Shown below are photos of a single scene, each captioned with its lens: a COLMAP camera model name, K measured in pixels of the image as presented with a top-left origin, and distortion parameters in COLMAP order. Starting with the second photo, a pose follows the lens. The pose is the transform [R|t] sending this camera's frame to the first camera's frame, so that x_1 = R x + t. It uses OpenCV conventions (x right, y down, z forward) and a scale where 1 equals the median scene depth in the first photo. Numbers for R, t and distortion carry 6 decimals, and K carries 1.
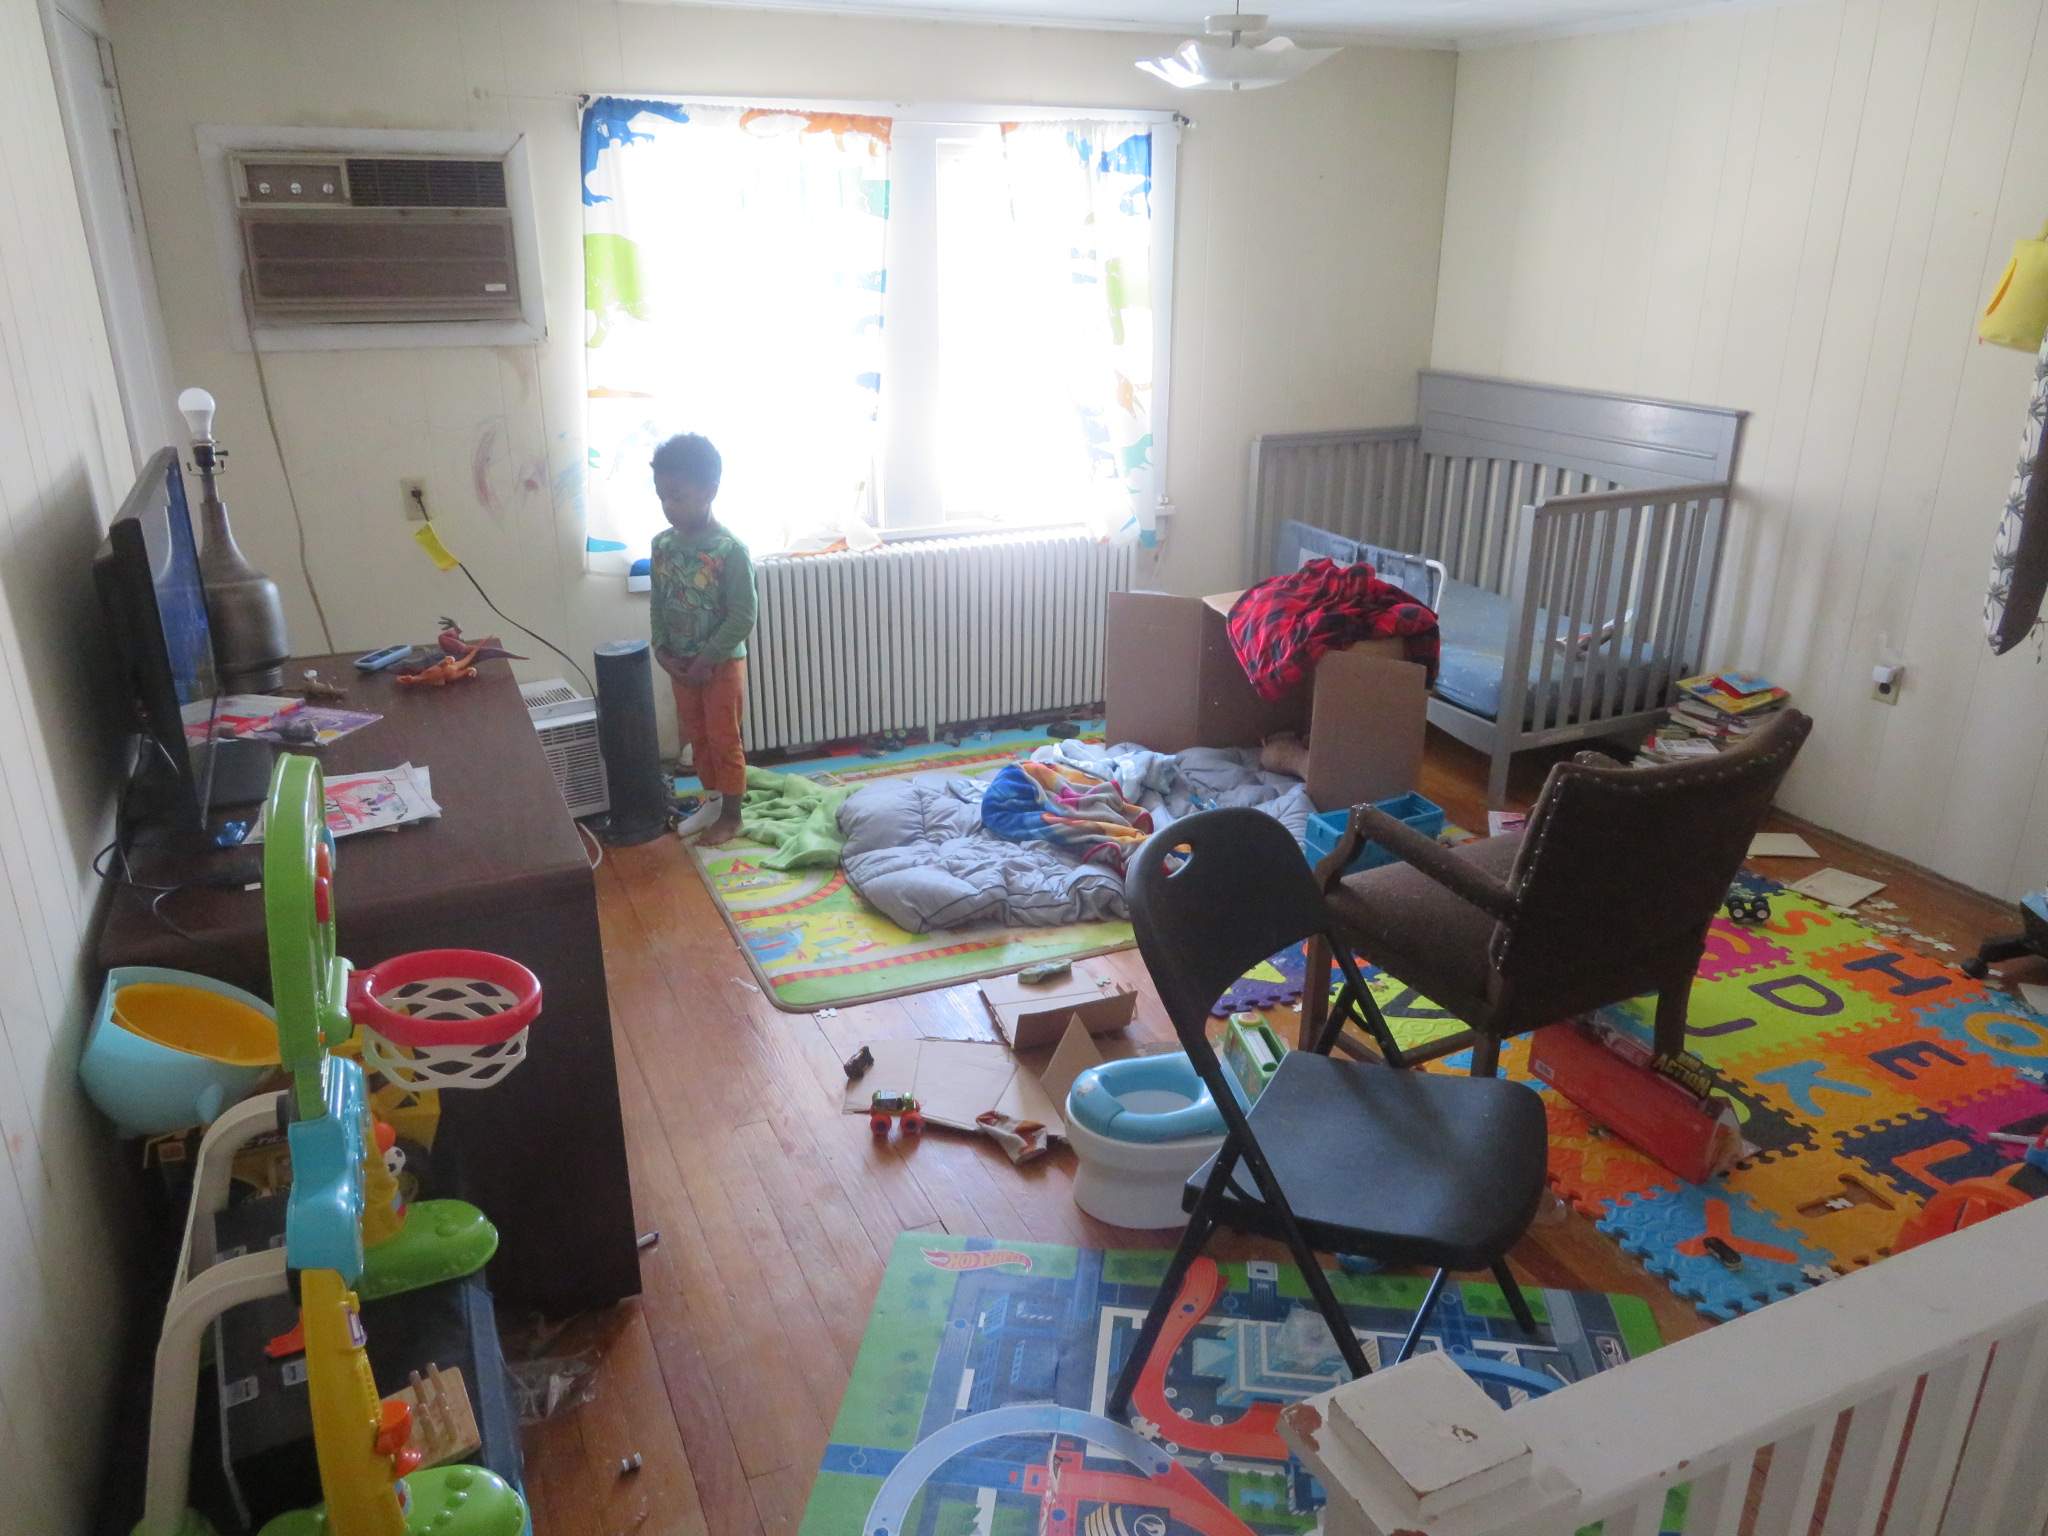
lens RADIAL K [[1456.1, 0, 1024.0], [0, 1456.1, 768.0], [0, 0, 1]] dist [-0.009584, 0.002949]
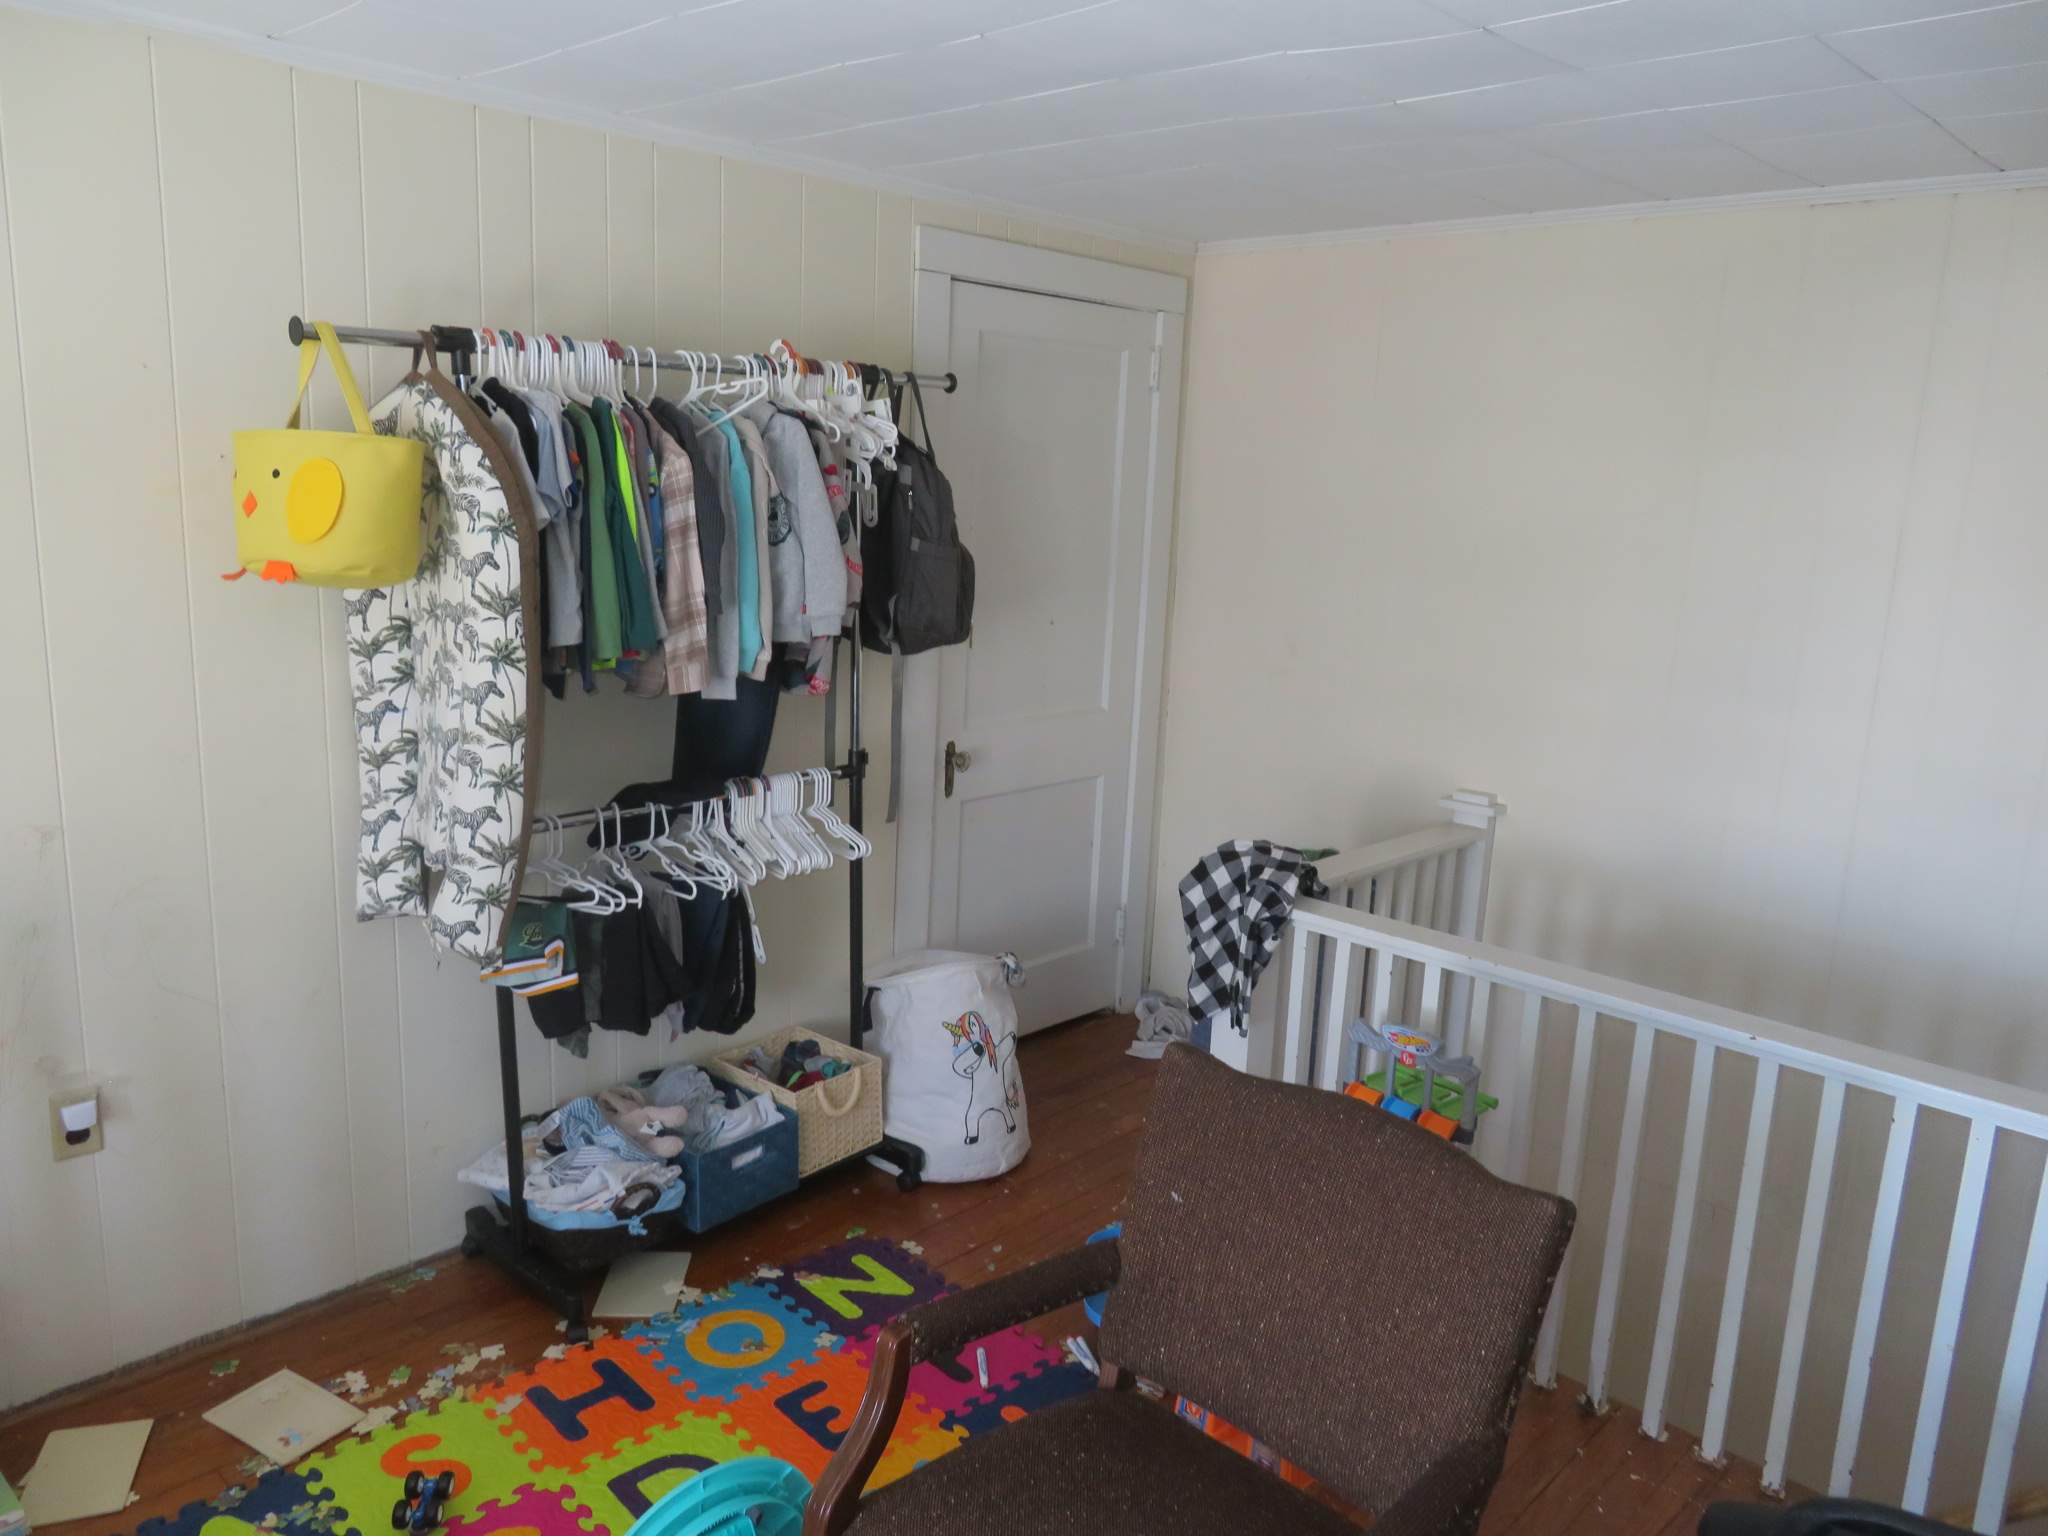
lens RADIAL K [[1459.0, 0, 1022.4], [0, 1459.0, 764.9], [0, 0, 1]] dist [-0.013037, 0.003227]
pose [[-0.363462, -0.204157, 0.908964, -0.087121], [0.289150, 0.902784, 0.318390, -0.328261], [-0.885600, 0.378550, -0.269096, 0.903198]]
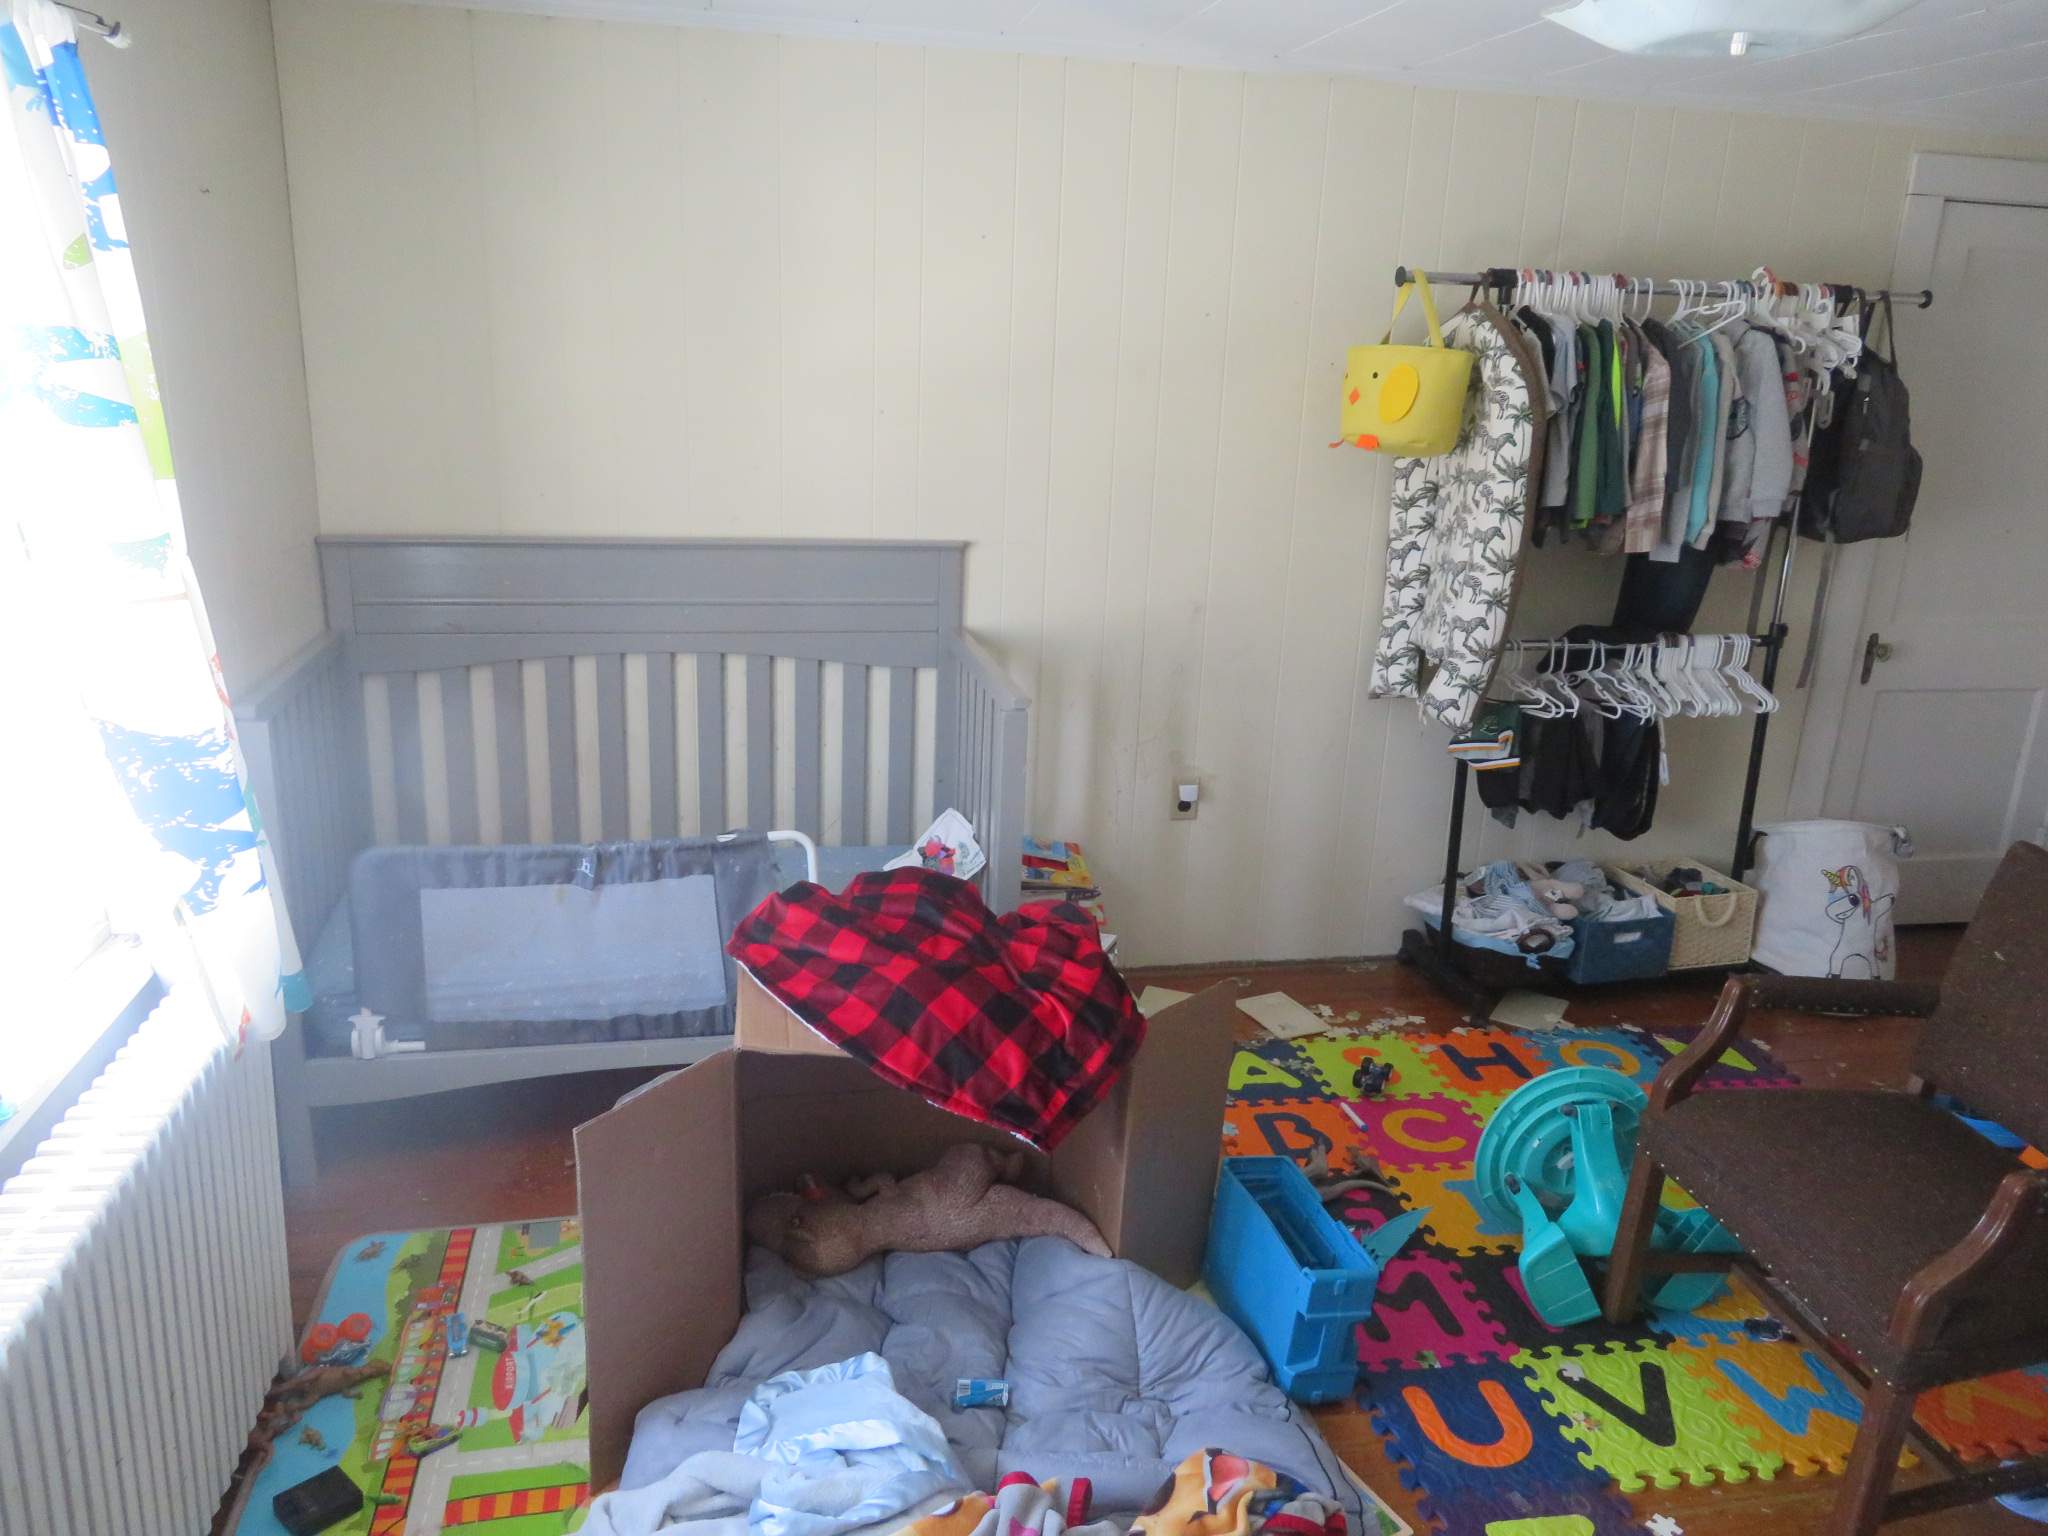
lens RADIAL K [[1459.0, 0, 1022.4], [0, 1459.0, 764.9], [0, 0, 1]] dist [-0.013037, 0.003227]
pose [[0.230902, -0.262946, 0.936773, -0.377234], [0.308244, 0.932967, 0.185899, -0.346345], [-0.922860, 0.245830, 0.296475, 0.968450]]
